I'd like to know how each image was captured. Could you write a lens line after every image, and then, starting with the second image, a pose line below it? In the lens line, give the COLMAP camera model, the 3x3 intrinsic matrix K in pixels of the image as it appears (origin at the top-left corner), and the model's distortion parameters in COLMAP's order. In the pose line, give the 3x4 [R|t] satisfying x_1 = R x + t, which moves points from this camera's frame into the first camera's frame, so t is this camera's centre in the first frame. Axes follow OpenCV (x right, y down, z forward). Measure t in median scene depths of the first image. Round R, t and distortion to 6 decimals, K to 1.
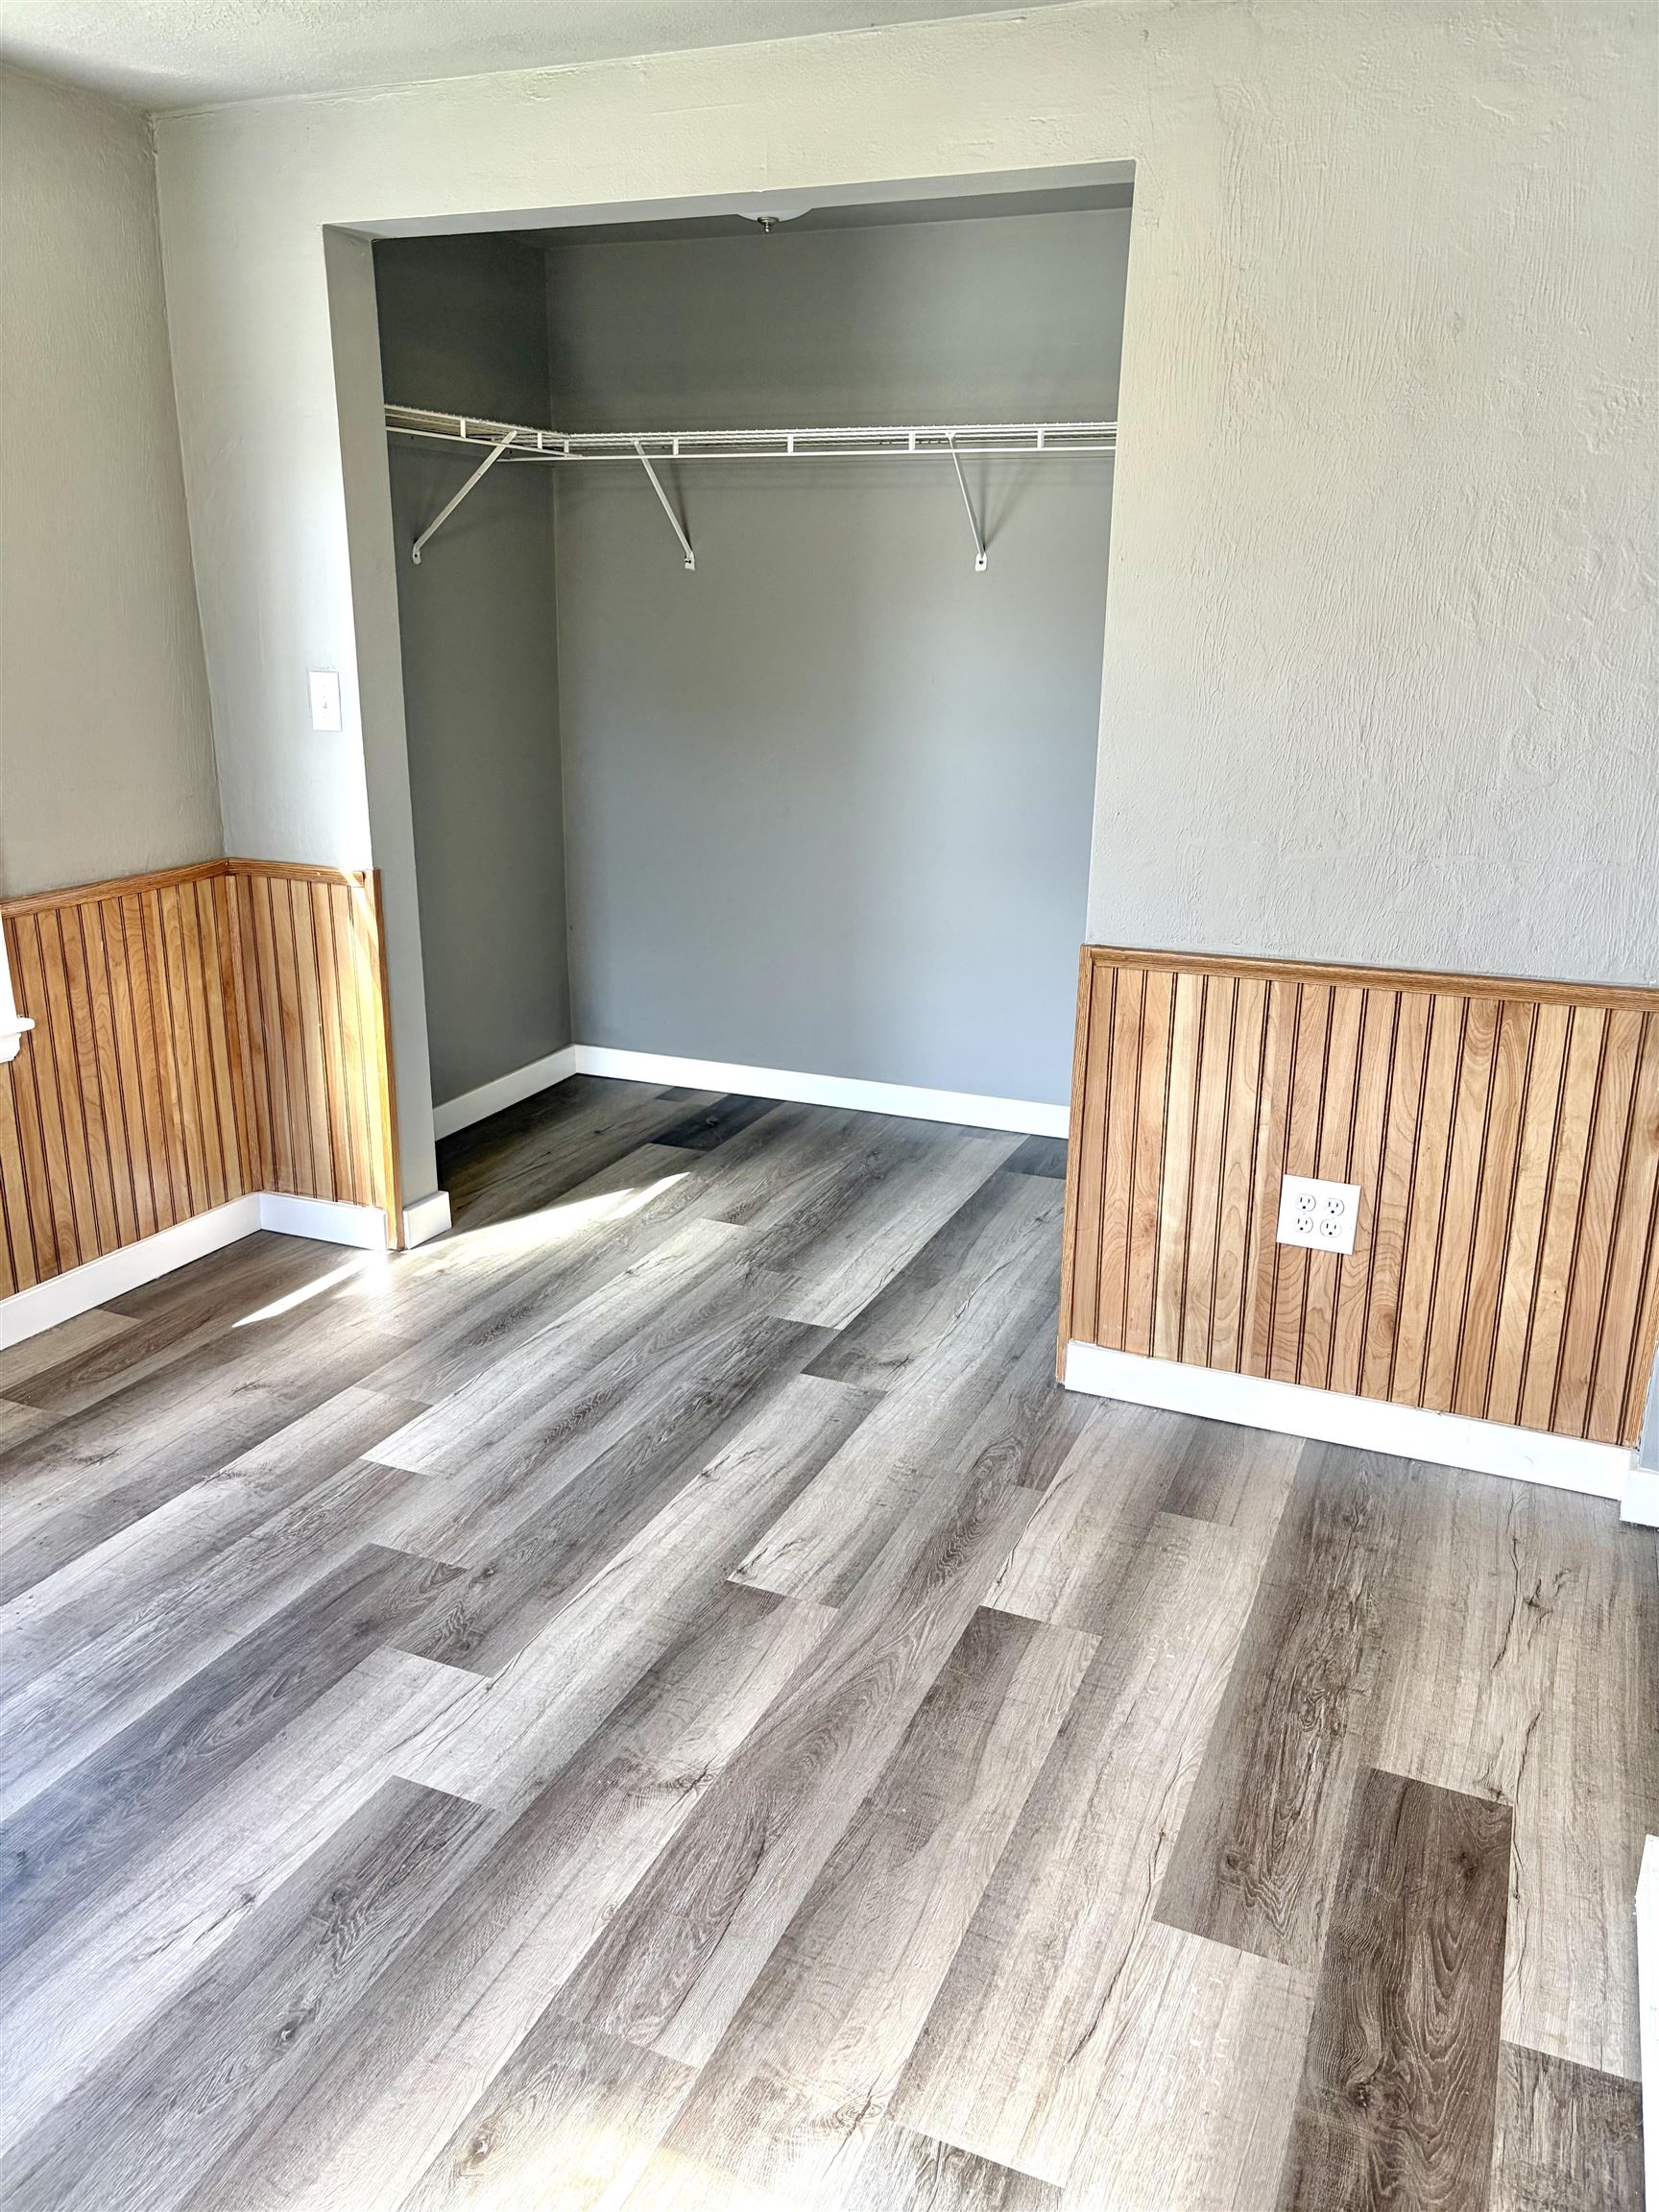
lens RADIAL K [[1669.7, 0, 824.3], [0, 1669.7, 1110.7], [0, 0, 1]] dist [0.047935, -0.054351]
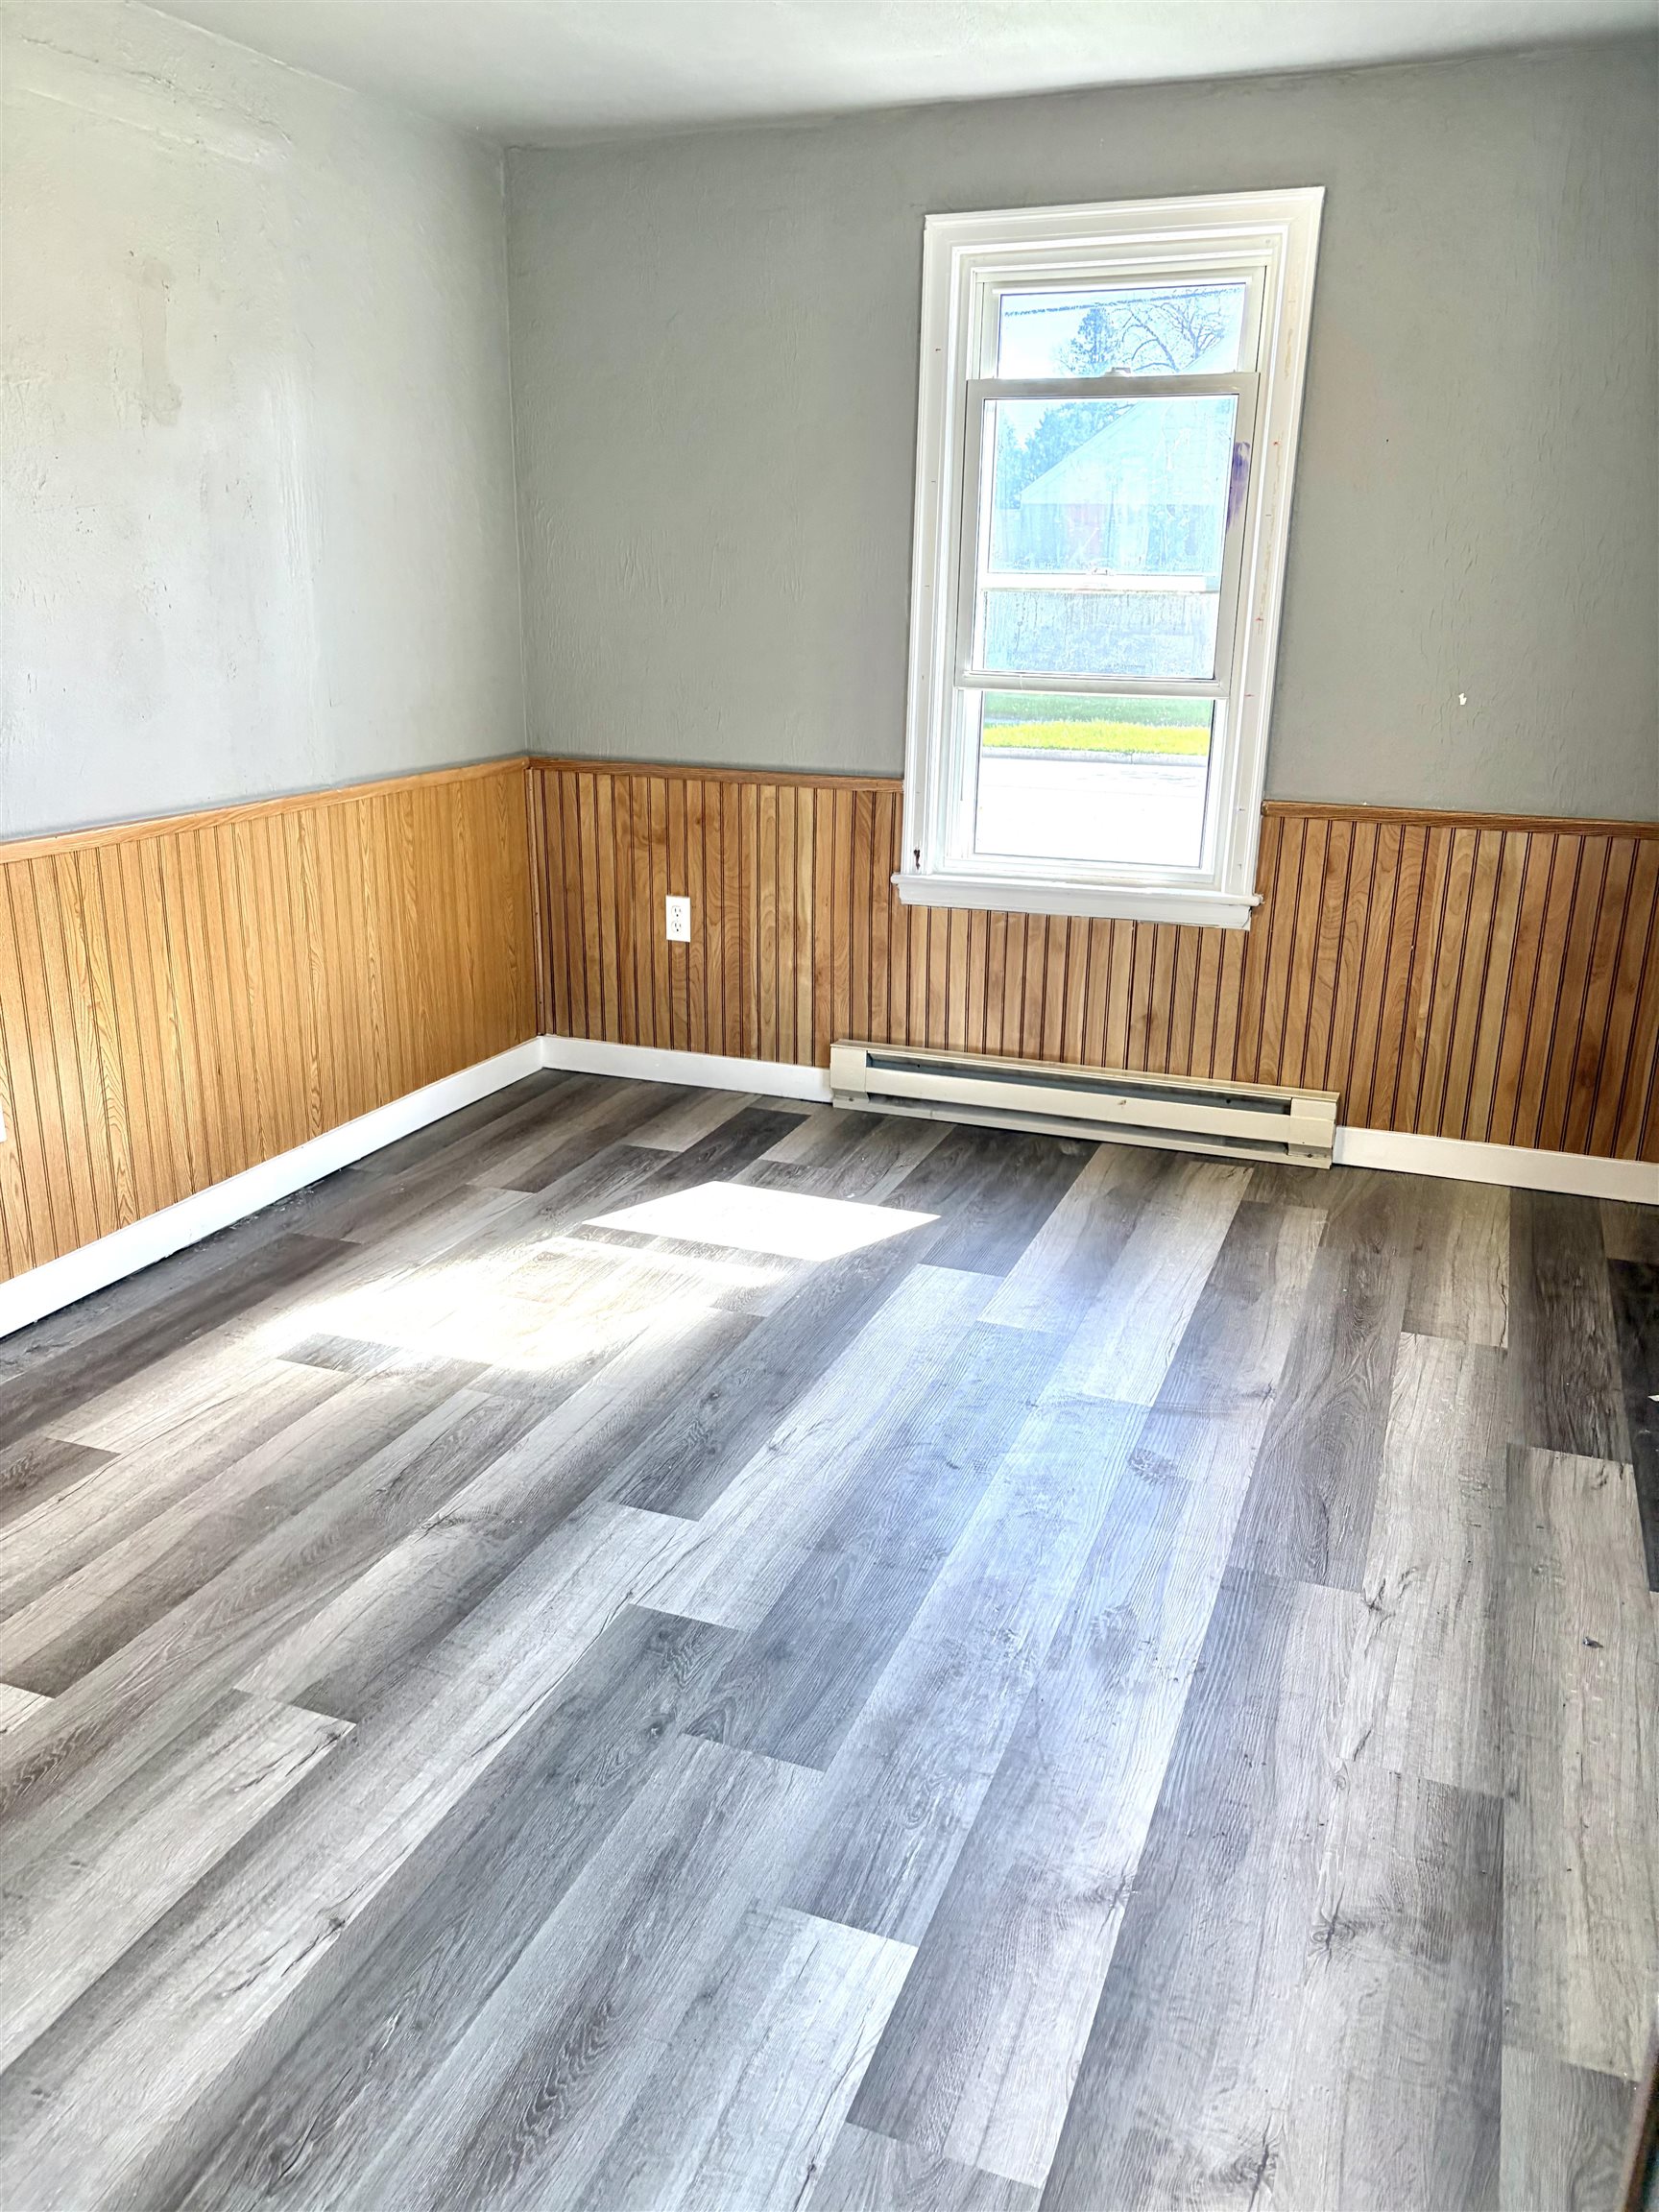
lens RADIAL K [[1669.7, 0, 824.4], [0, 1669.7, 1096.6], [0, 0, 1]] dist [0.047935, -0.054351]
pose [[-0.999075, -0.017708, -0.039177, -0.257799], [-0.036834, 0.822508, 0.567559, -0.452035], [0.022173, 0.568478, -0.822400, 1.576042]]
